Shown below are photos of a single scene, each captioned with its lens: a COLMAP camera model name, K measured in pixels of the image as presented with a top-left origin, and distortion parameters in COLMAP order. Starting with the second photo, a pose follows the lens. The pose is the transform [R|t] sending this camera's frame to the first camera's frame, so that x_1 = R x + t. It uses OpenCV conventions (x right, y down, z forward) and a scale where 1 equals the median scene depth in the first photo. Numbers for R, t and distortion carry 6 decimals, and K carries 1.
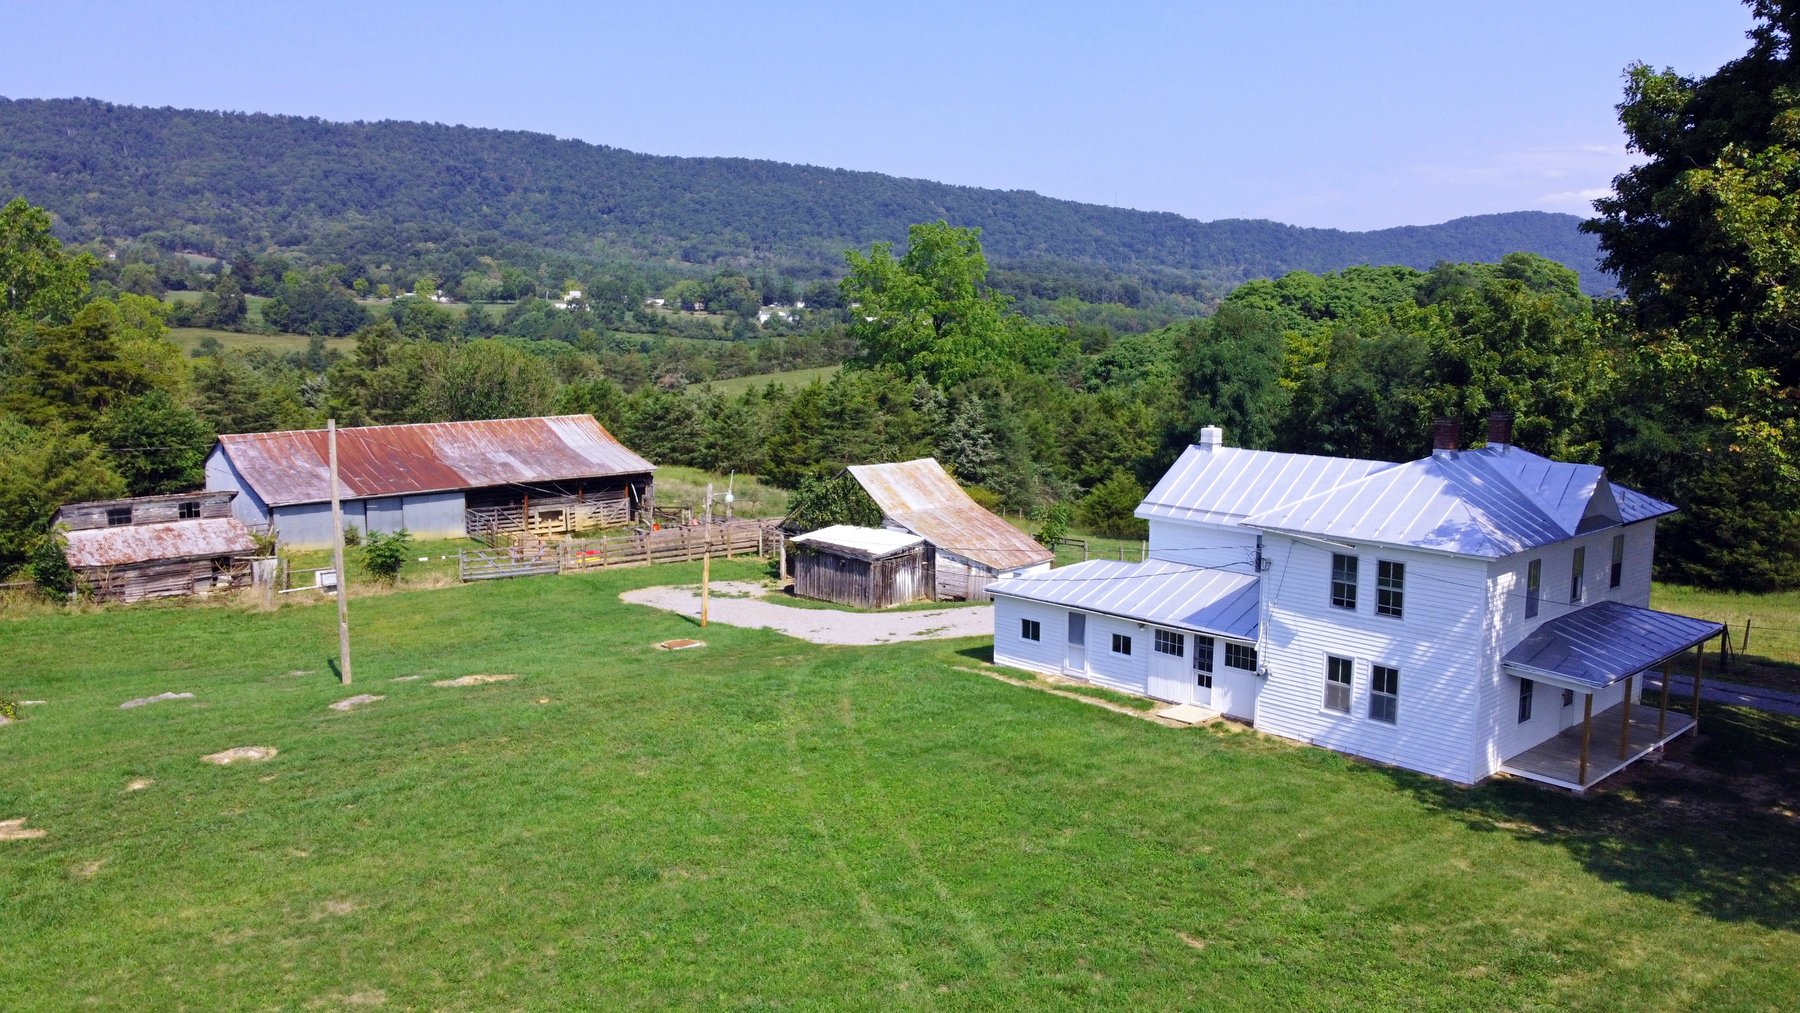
lens RADIAL K [[1357.4, 0, 889.9], [0, 1357.4, 506.8], [0, 0, 1]] dist [0.000992, -0.004253]
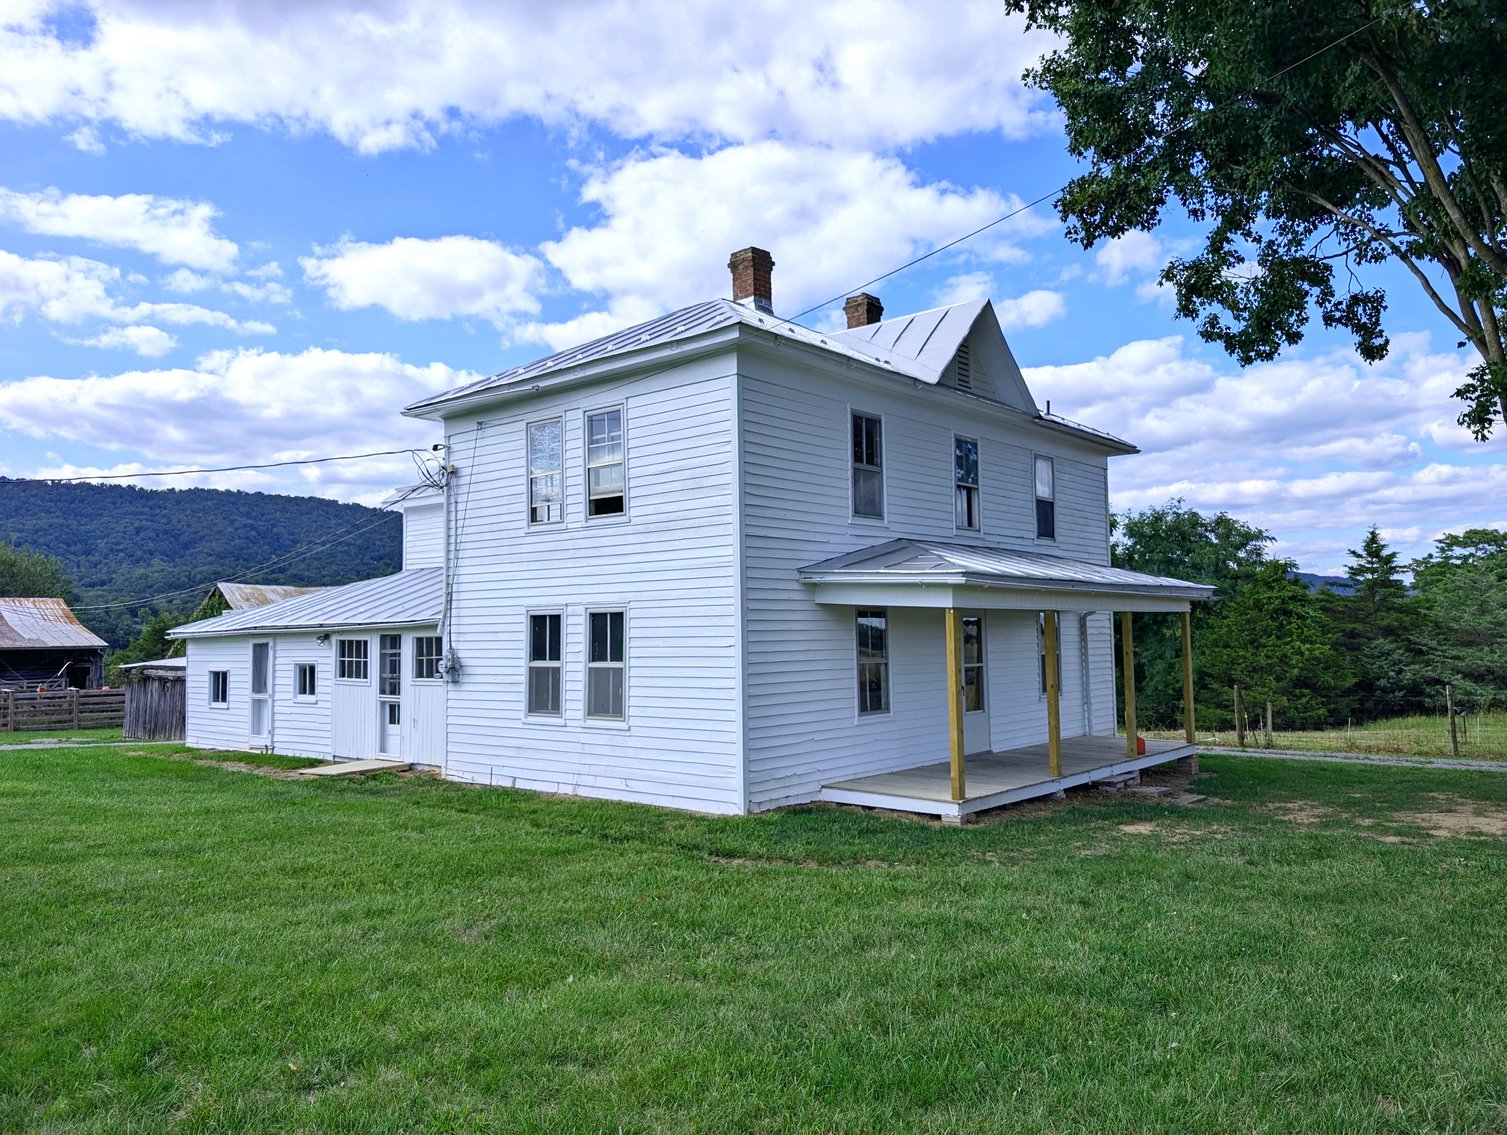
lens RADIAL K [[1084.2, 0, 752.6], [0, 1084.2, 567.7], [0, 0, 1]] dist [-0.002800, -0.003005]
pose [[0.991662, -0.009969, 0.128481, 0.315067], [0.036000, 0.978741, -0.201915, 0.161438], [-0.123737, 0.204857, 0.970939, 0.500143]]
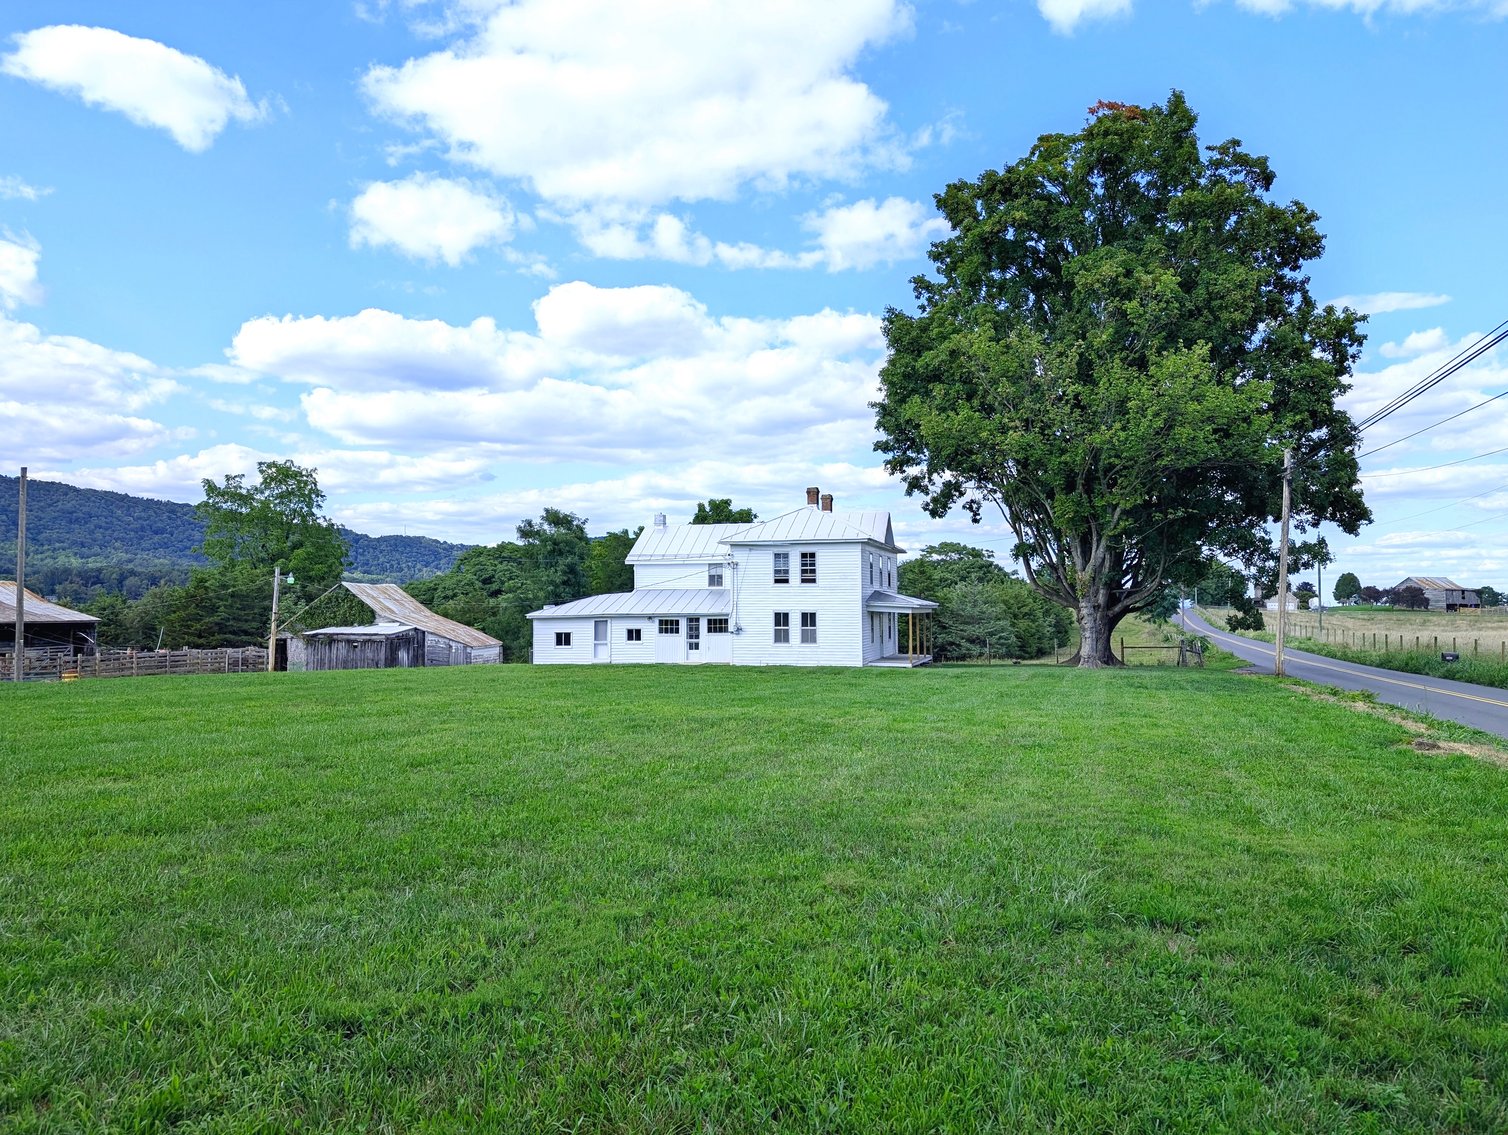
lens RADIAL K [[1084.9, 0, 752.0], [0, 1084.9, 571.2], [0, 0, 1]] dist [-0.002800, -0.003005]
pose [[0.846858, 0.010124, 0.531723, -0.390265], [0.084038, 0.984710, -0.152593, 0.236990], [-0.525138, 0.173909, 0.833058, -0.133484]]
